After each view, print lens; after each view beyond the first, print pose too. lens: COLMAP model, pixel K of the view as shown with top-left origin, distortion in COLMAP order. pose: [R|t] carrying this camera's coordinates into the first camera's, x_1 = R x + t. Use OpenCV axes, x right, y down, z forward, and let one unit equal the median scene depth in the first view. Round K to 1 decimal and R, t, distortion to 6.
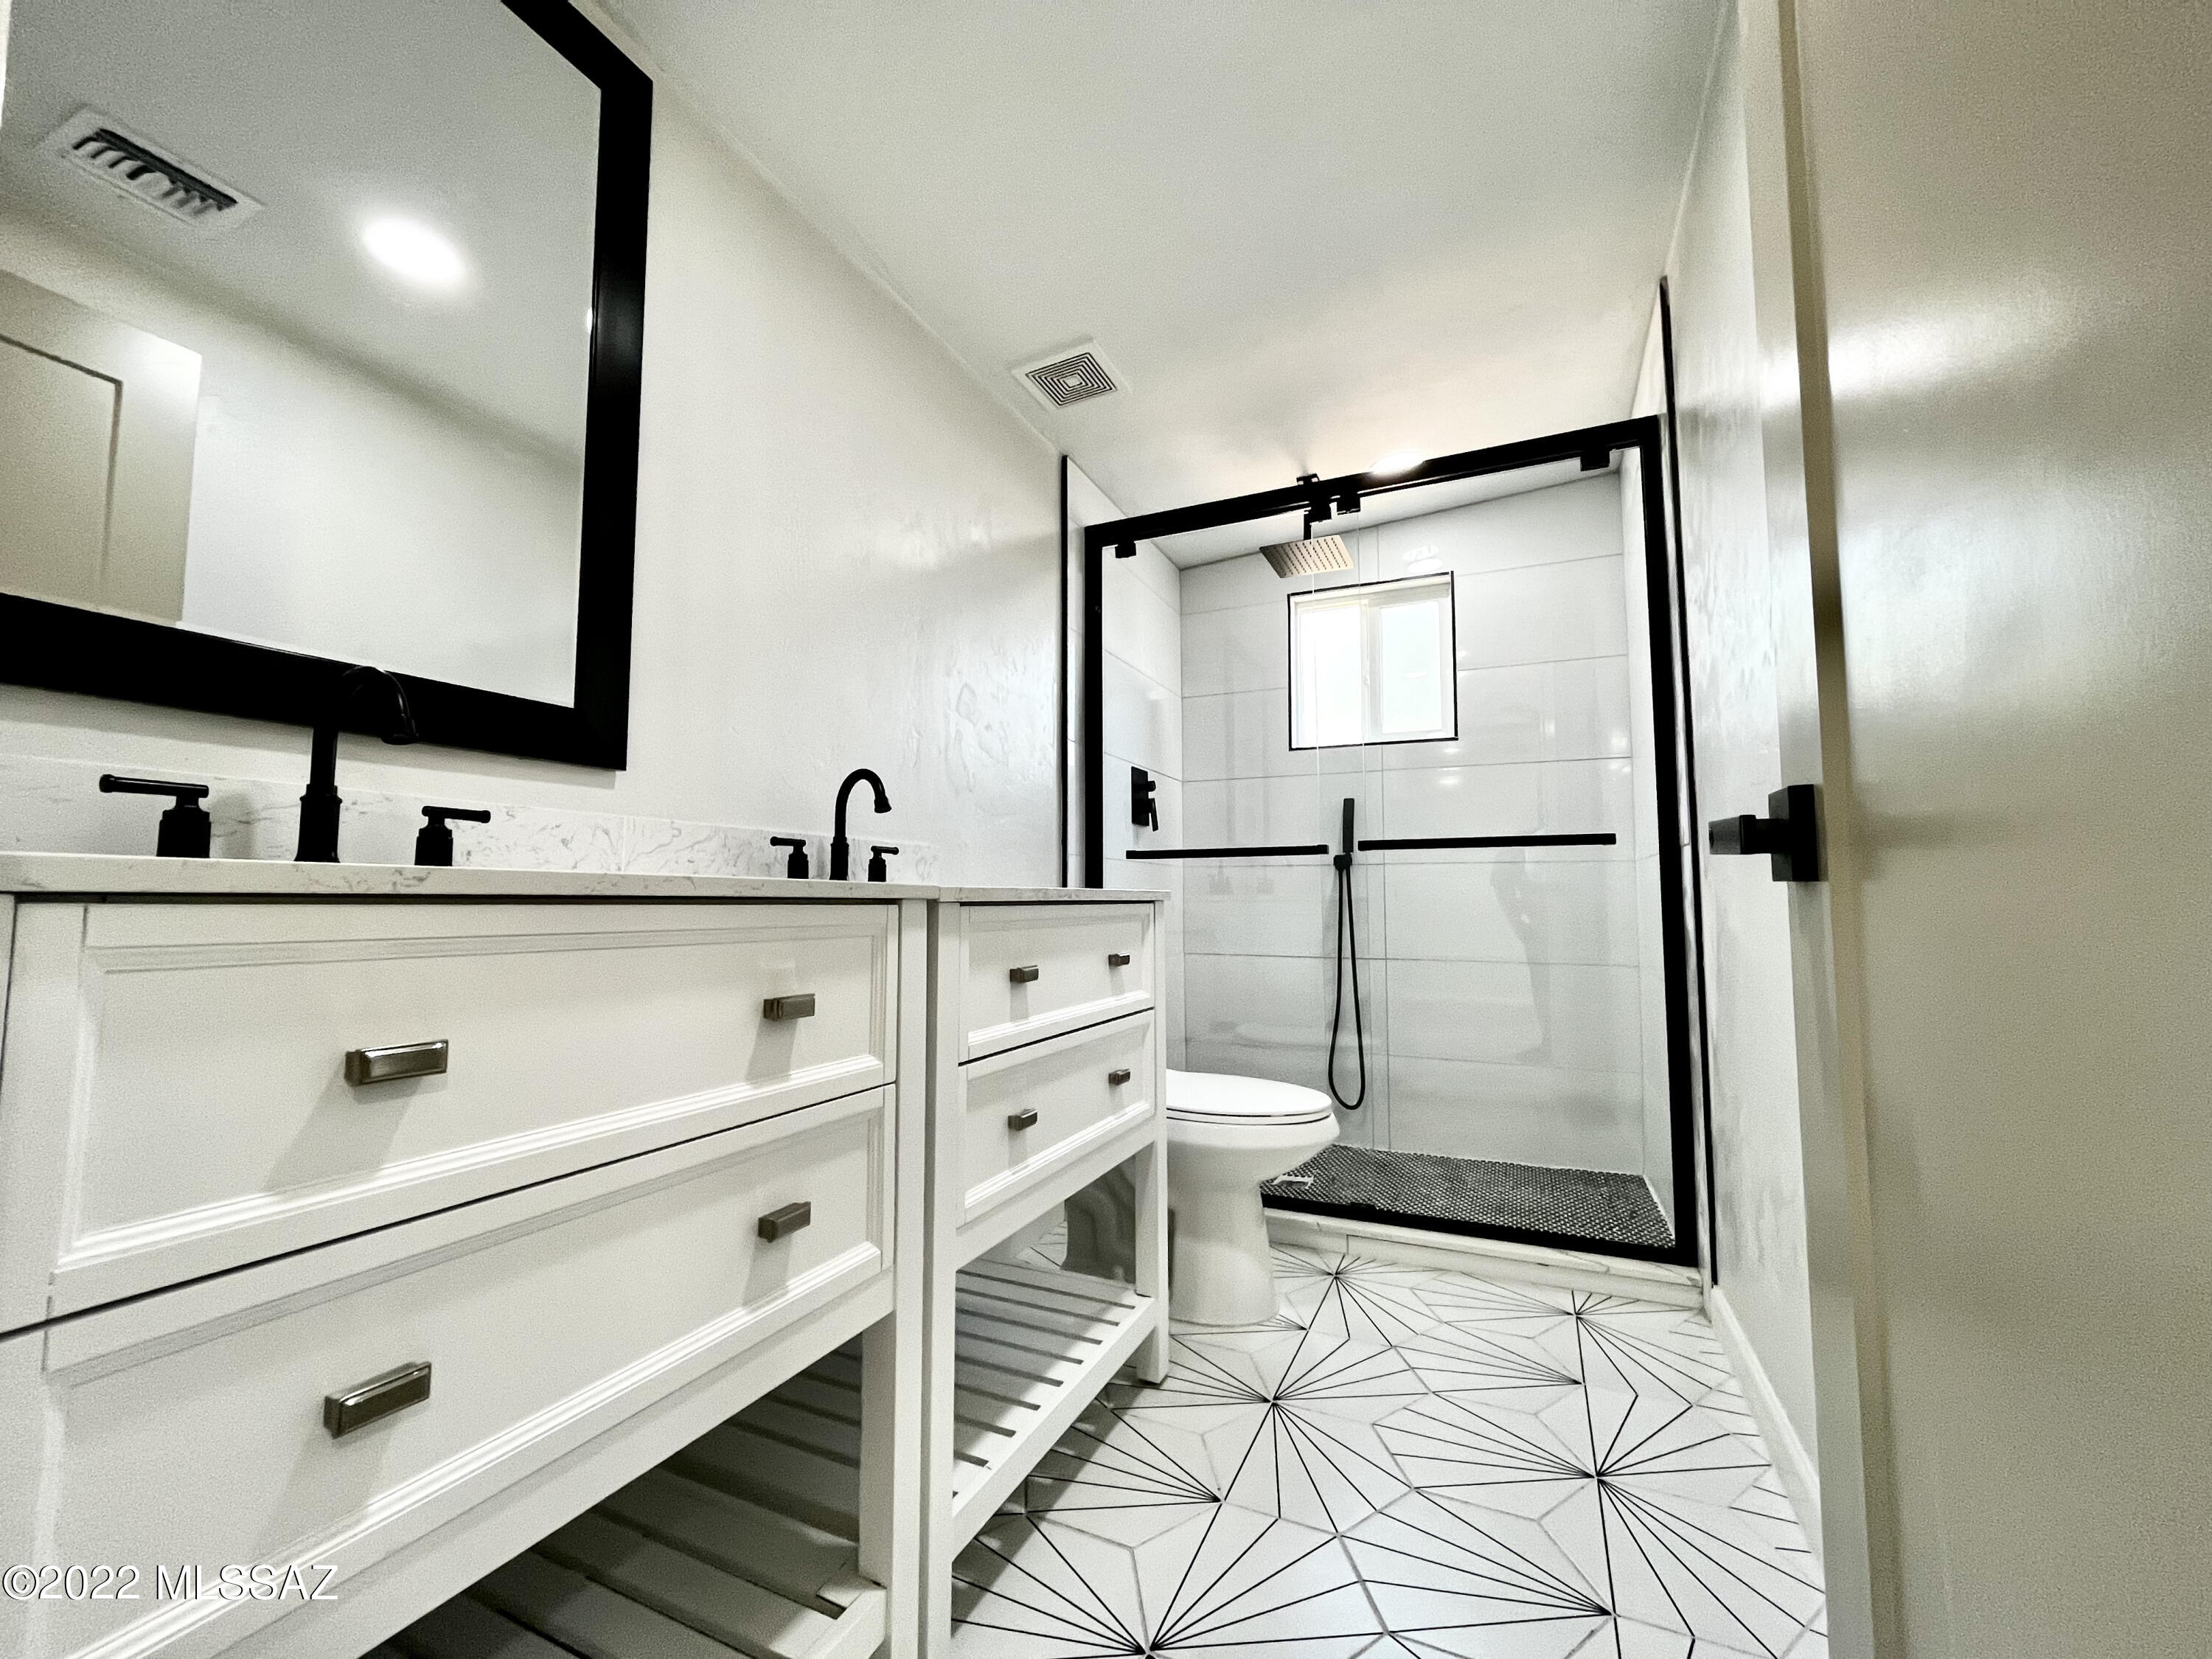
lens RADIAL K [[894.9, 0, 1111.4], [0, 894.9, 833.4], [0, 0, 1]] dist [-0.002635, 0.000134]
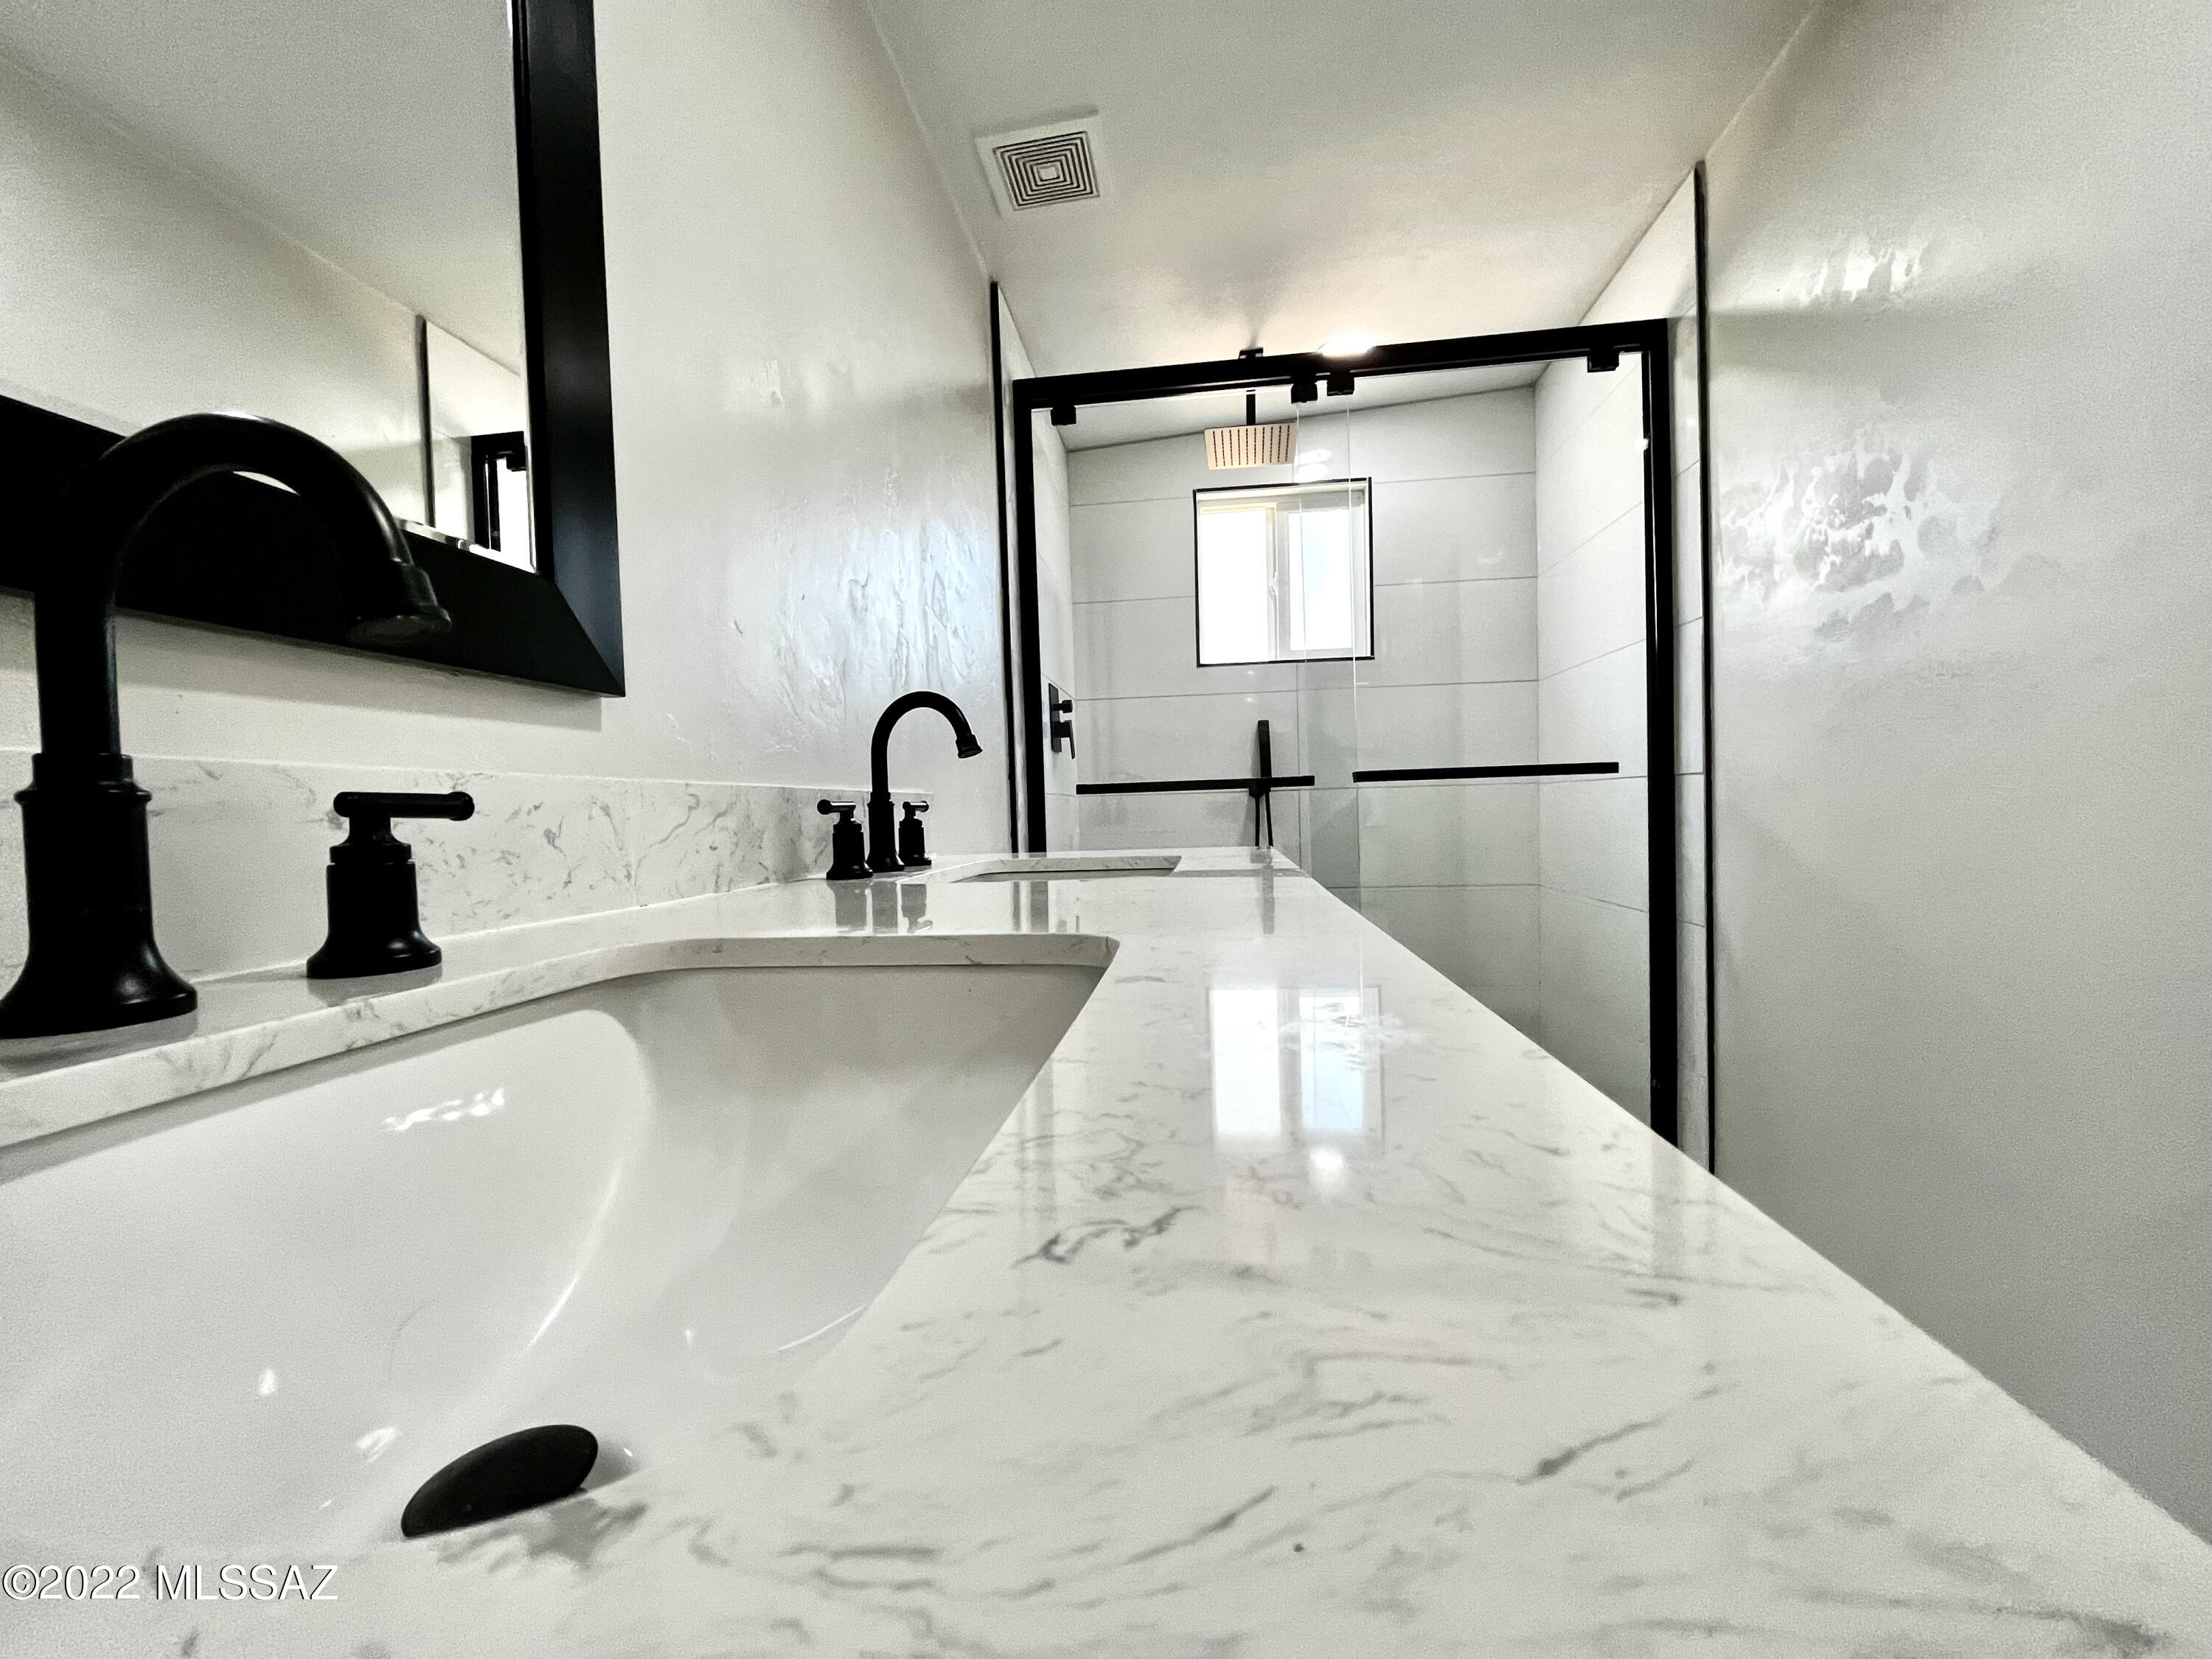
lens RADIAL K [[894.9, 0, 1109.2], [0, 894.9, 830.8], [0, 0, 1]] dist [-0.002635, 0.000134]
pose [[0.954906, -0.035671, 0.294759, -0.218099], [0.007415, 0.995312, 0.096428, -0.020214], [-0.296817, -0.089894, 0.950694, 0.195963]]
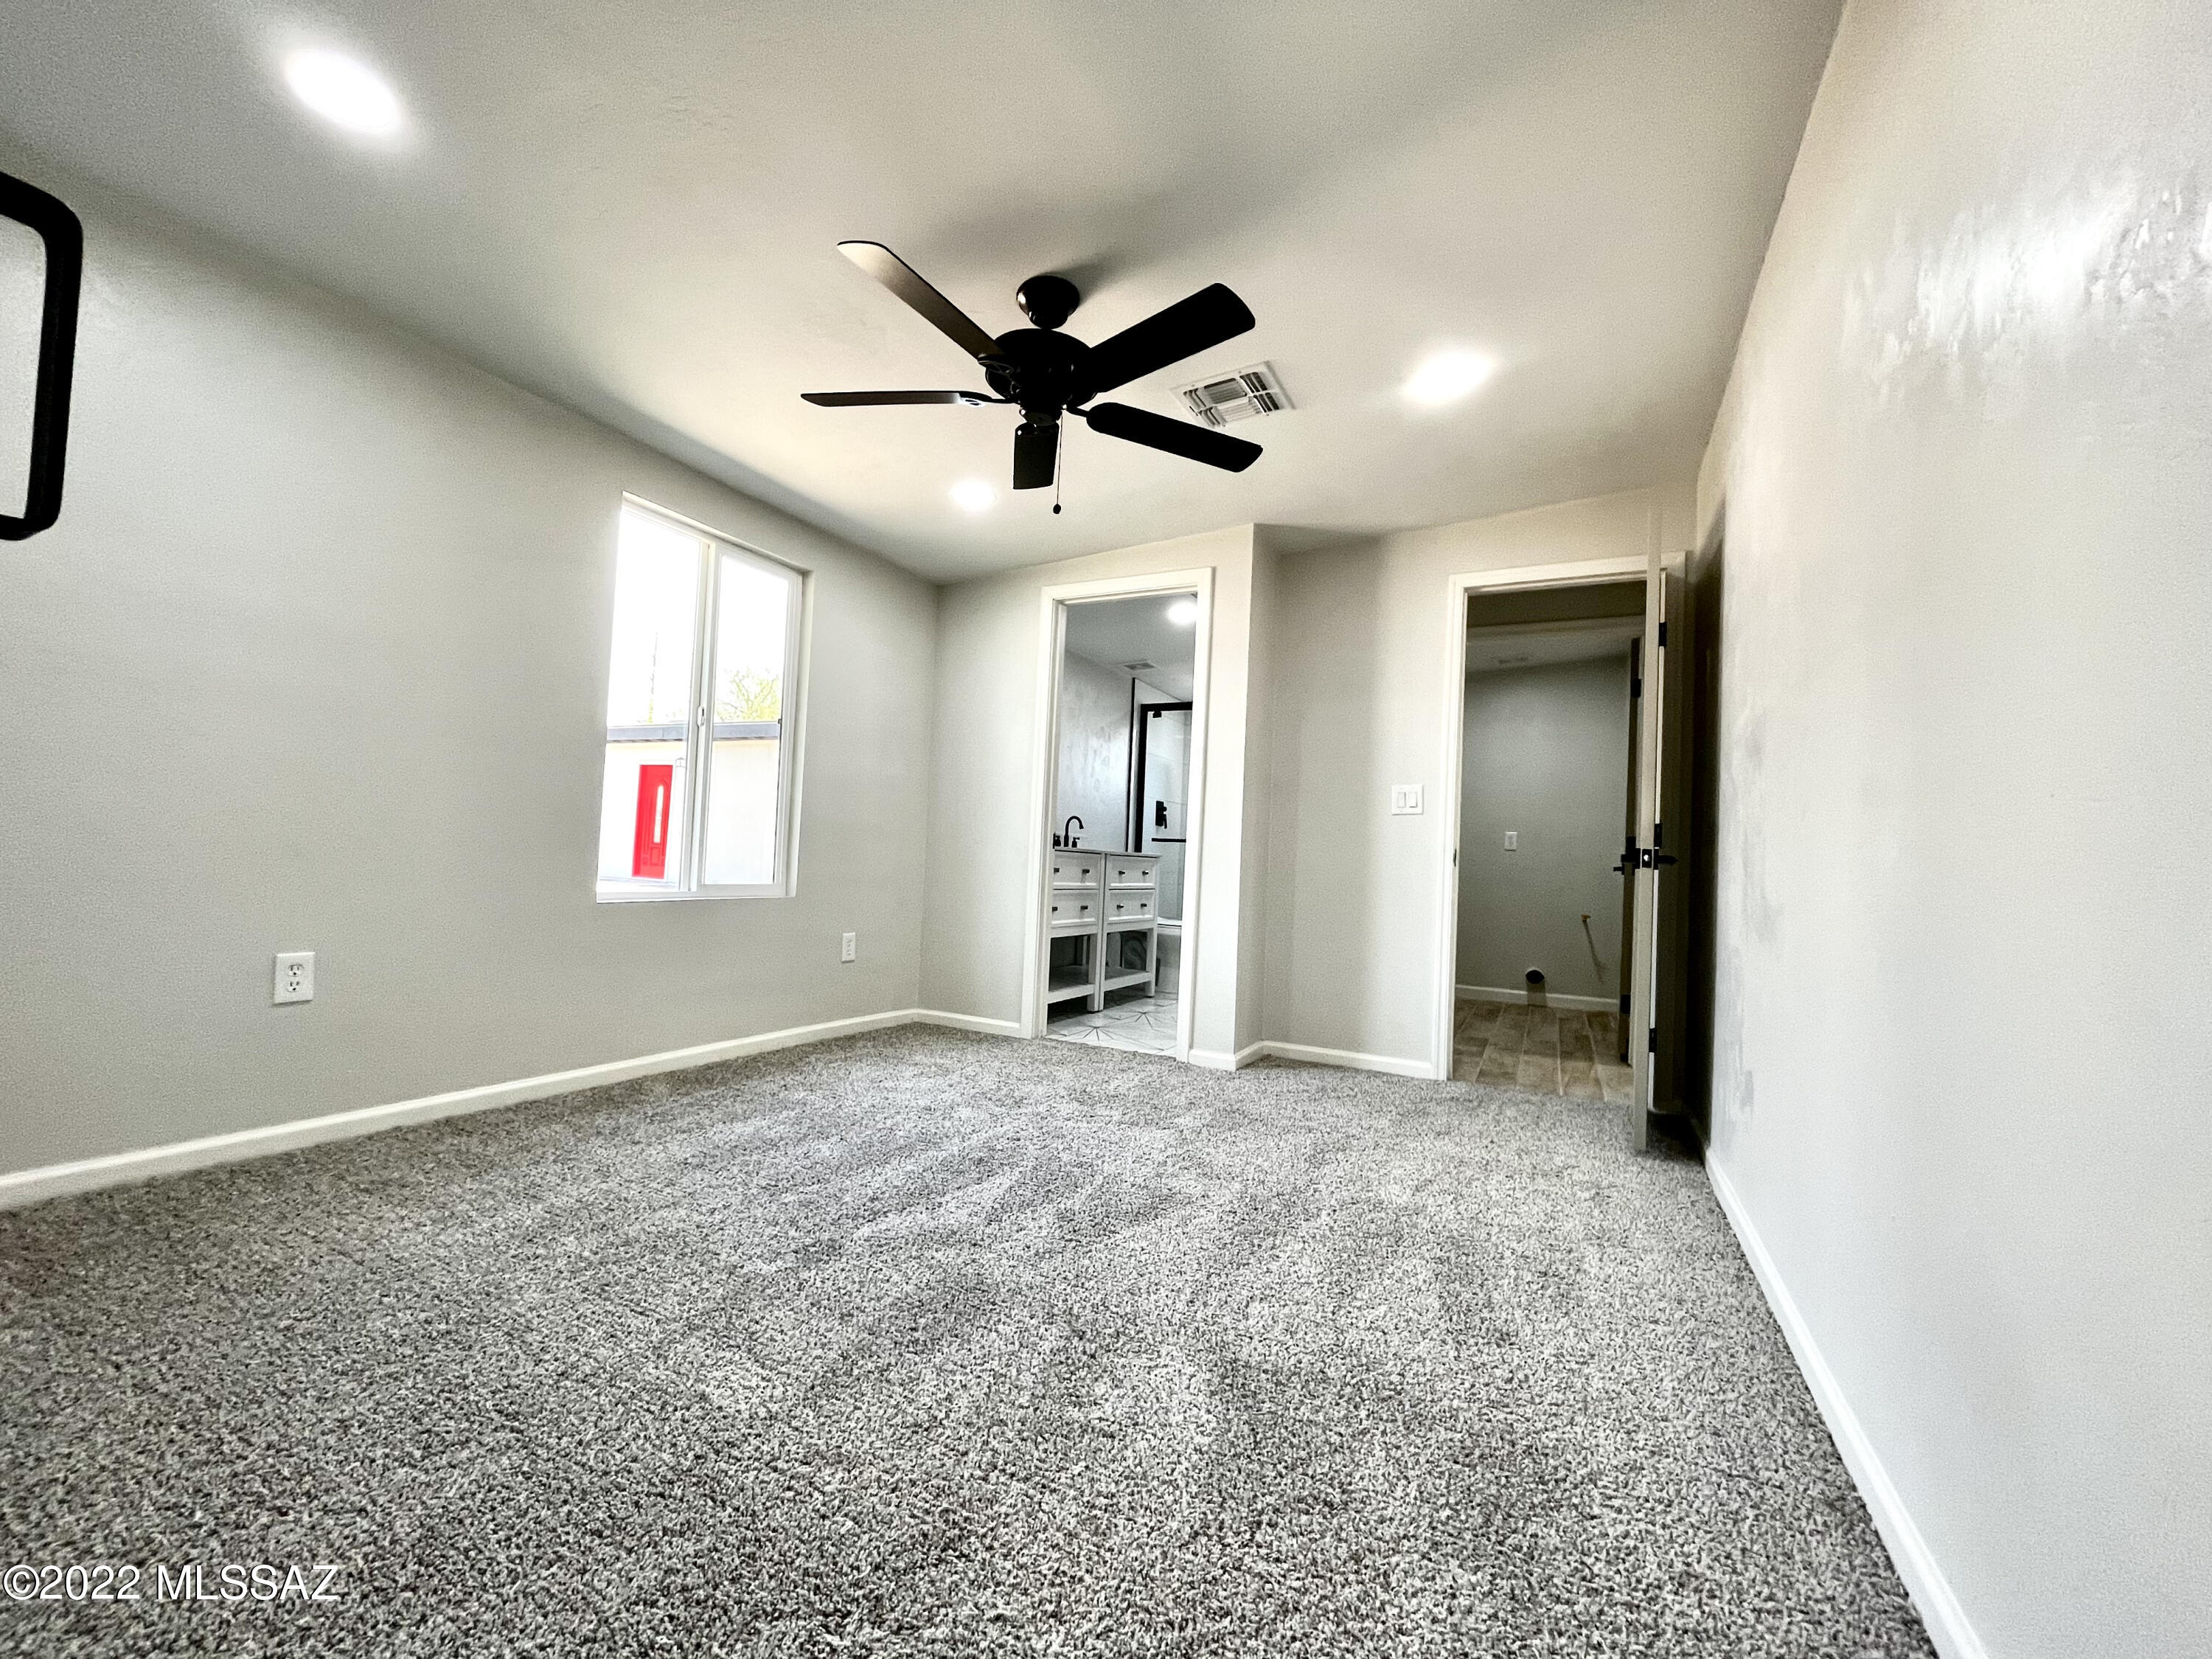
lens RADIAL K [[894.9, 0, 1106.2], [0, 894.9, 832.7], [0, 0, 1]] dist [-0.002635, 0.000134]
pose [[0.997624, 0.048951, -0.048483, 0.011293], [-0.047033, 0.998094, 0.039959, -0.096313], [0.050347, -0.037584, 0.998024, -1.582773]]
